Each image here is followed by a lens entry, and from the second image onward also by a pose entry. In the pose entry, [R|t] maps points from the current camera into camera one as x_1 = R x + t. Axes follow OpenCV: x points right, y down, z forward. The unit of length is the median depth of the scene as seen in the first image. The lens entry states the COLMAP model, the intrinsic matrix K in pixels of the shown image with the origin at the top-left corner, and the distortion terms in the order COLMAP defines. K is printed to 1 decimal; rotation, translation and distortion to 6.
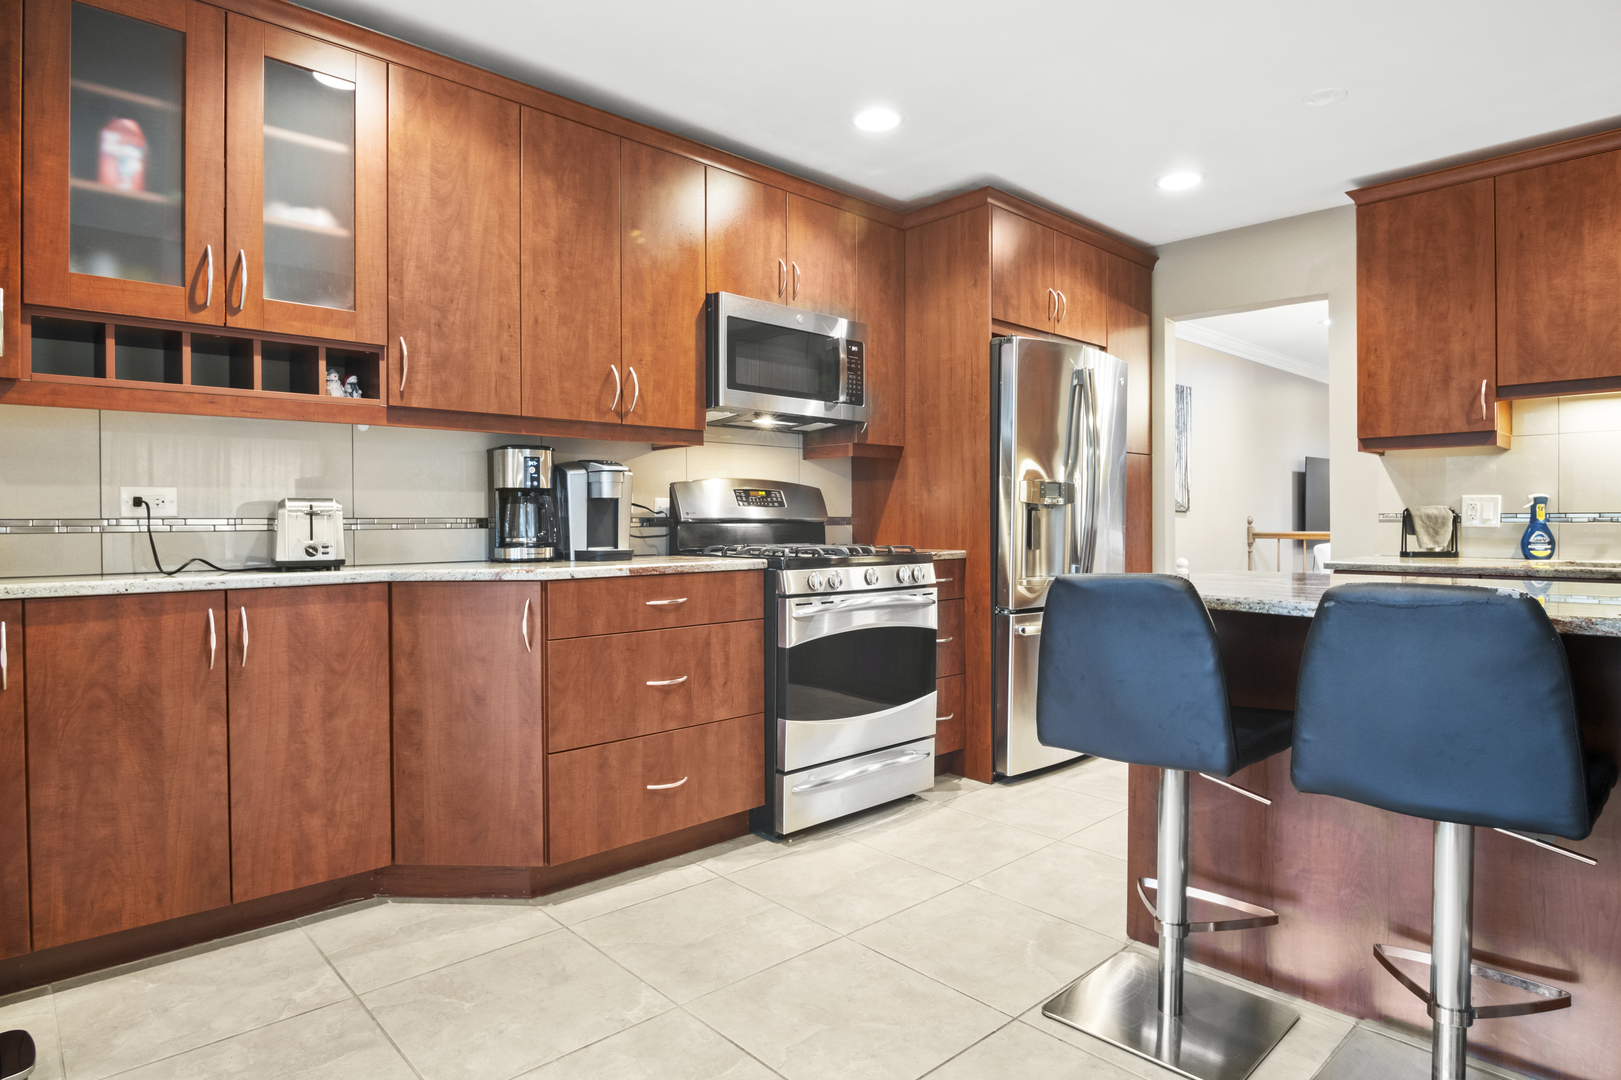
lens RADIAL K [[900.5, 0, 806.3], [0, 900.5, 532.8], [0, 0, 1]] dist [-0.020626, -0.000996]
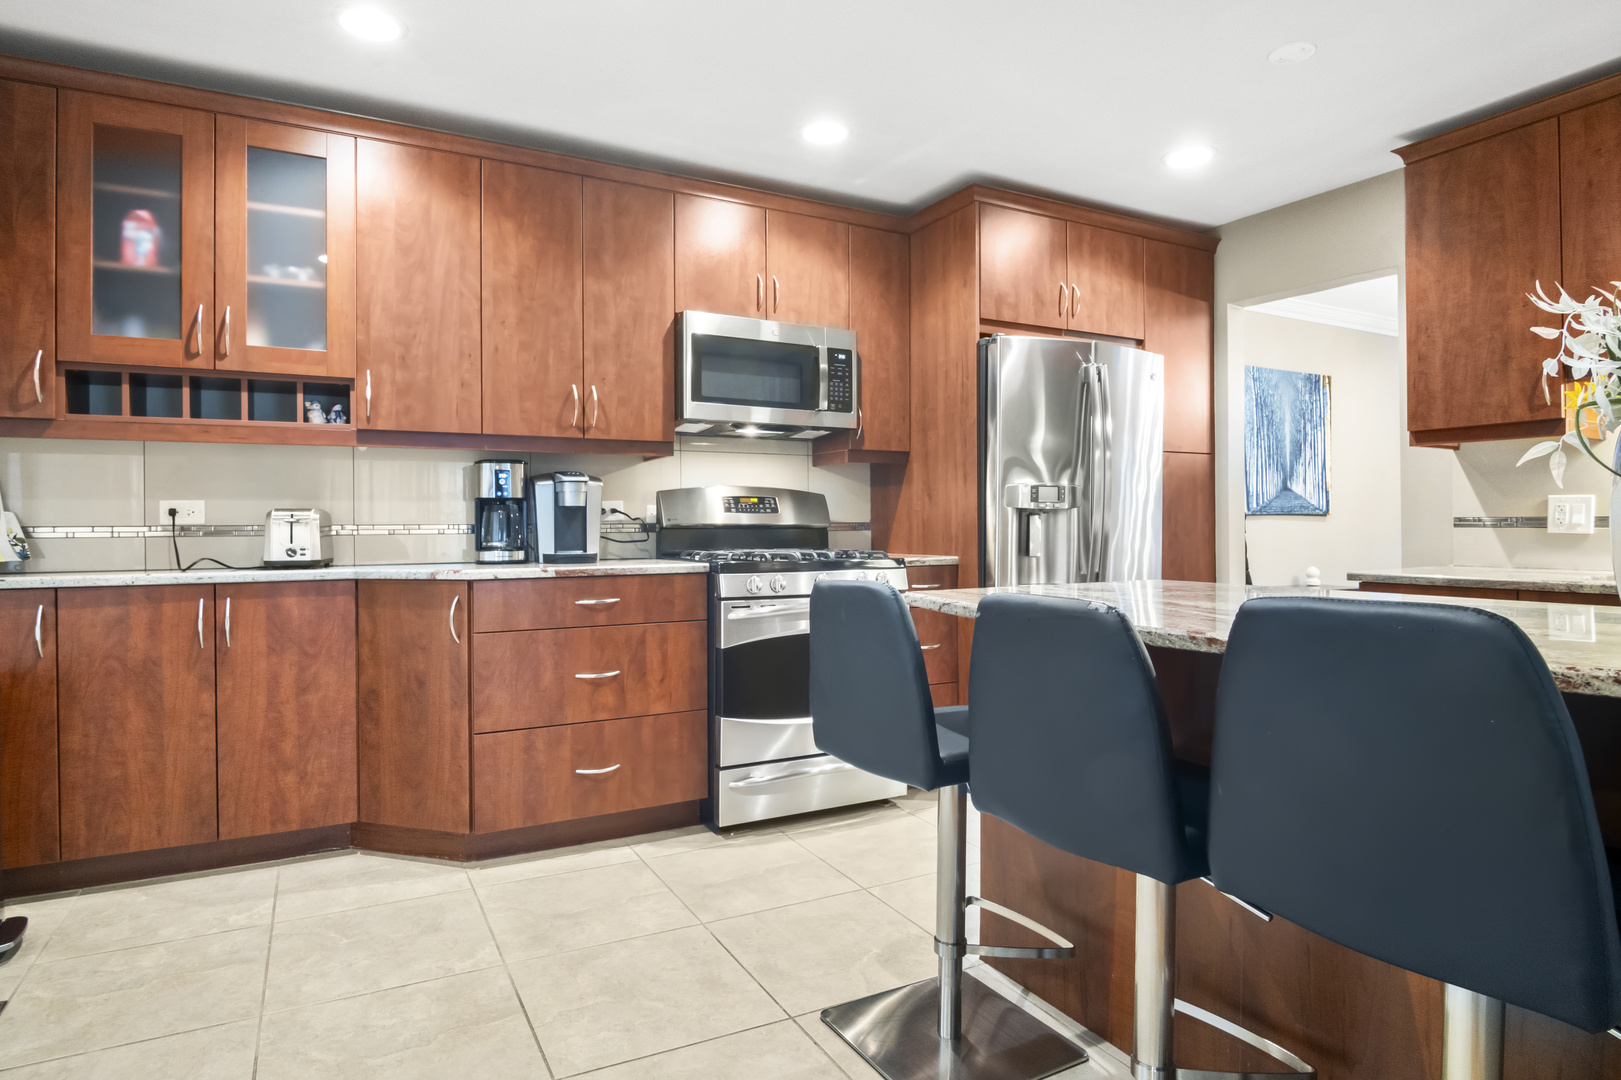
lens RADIAL K [[900.5, 0, 803.6], [0, 900.5, 532.5], [0, 0, 1]] dist [-0.020626, -0.000996]
pose [[0.967519, 0.000617, -0.252799, 0.360149], [-0.001936, 0.999986, -0.004972, -0.001751], [0.252792, 0.005300, 0.967506, 0.012808]]
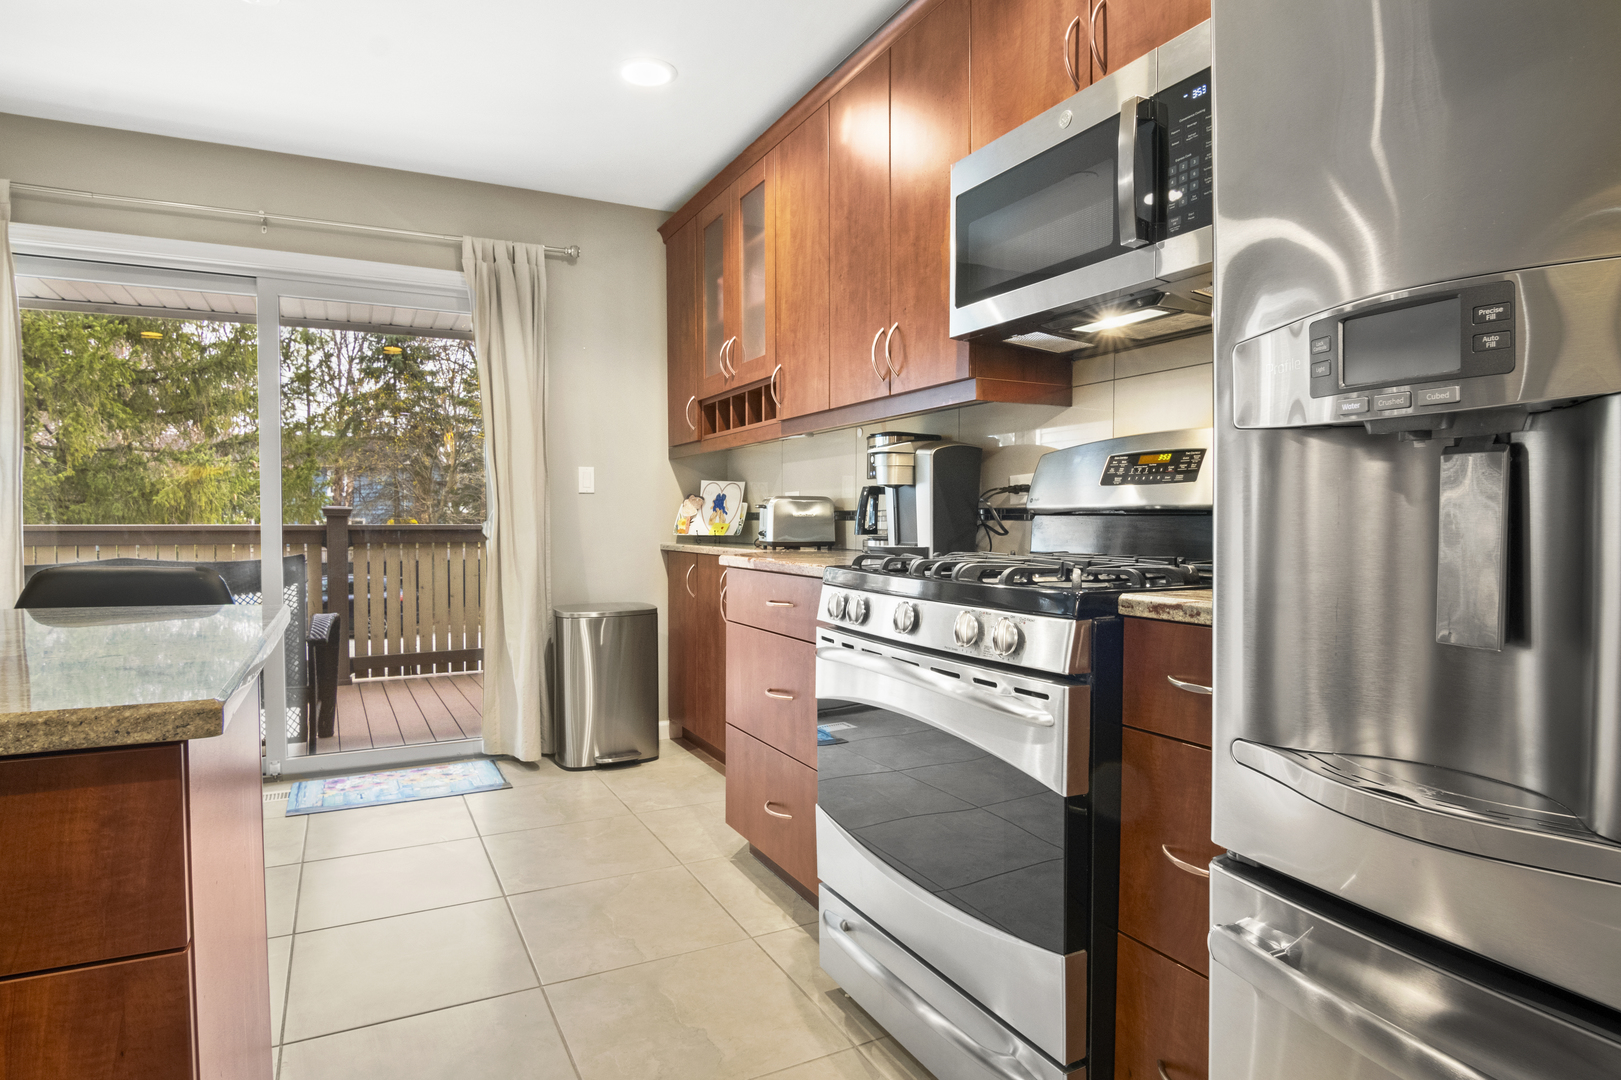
lens RADIAL K [[900.5, 0, 800.8], [0, 900.5, 548.4], [0, 0, 1]] dist [-0.020626, -0.000996]
pose [[-0.282387, 0.035966, -0.958626, 0.677126], [-0.011027, 0.999109, 0.040734, -0.013577], [0.959237, 0.022074, -0.281739, 1.265902]]
